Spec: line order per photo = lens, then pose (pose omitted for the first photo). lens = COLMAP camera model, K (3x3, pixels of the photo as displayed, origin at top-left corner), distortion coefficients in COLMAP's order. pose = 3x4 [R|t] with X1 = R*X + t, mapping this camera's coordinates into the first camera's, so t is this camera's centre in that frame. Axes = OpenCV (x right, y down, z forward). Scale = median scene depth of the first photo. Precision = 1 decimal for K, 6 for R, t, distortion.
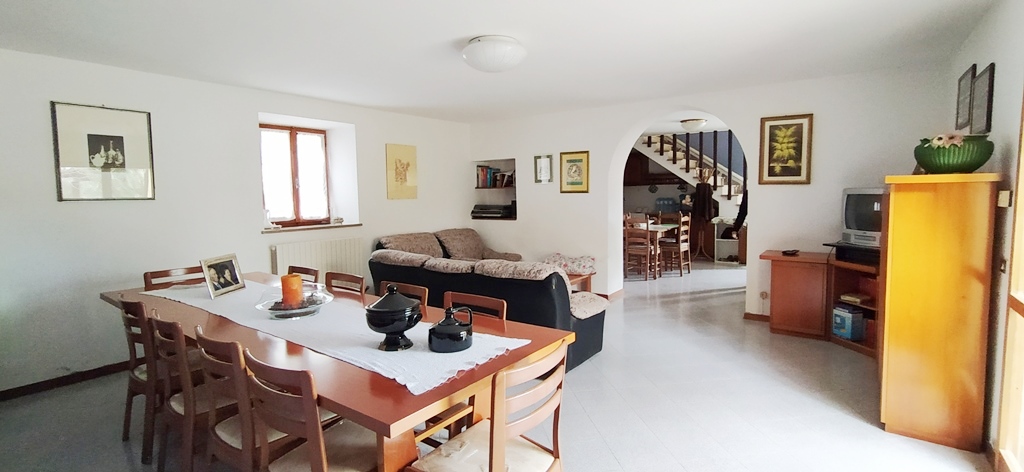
lens RADIAL K [[464.9, 0, 512.0], [0, 464.9, 236.0], [0, 0, 1]] dist [0.003271, 0.000557]
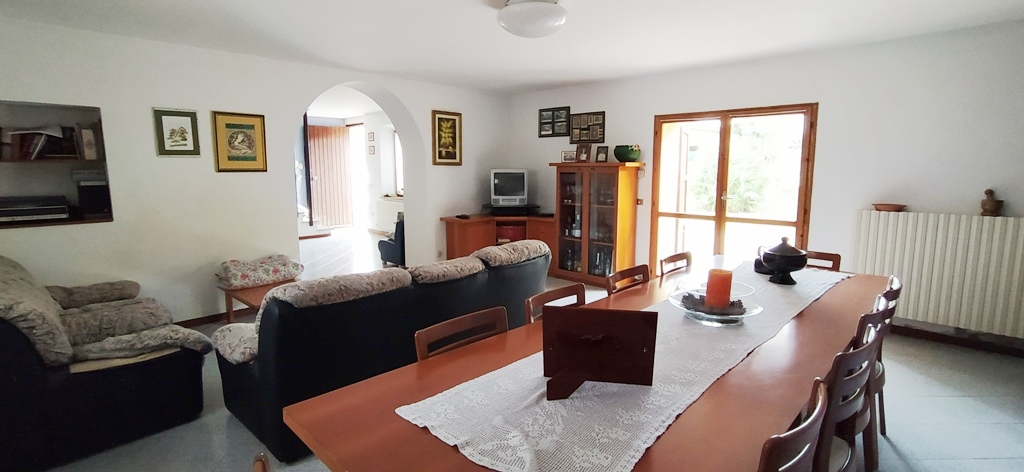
lens RADIAL K [[464.9, 0, 512.0], [0, 464.9, 236.0], [0, 0, 1]] dist [0.003271, 0.000557]
pose [[0.142067, -0.130563, 0.981209, -0.672669], [0.097236, 0.988309, 0.117430, -0.050905], [-0.985070, 0.078726, 0.153102, 0.638024]]
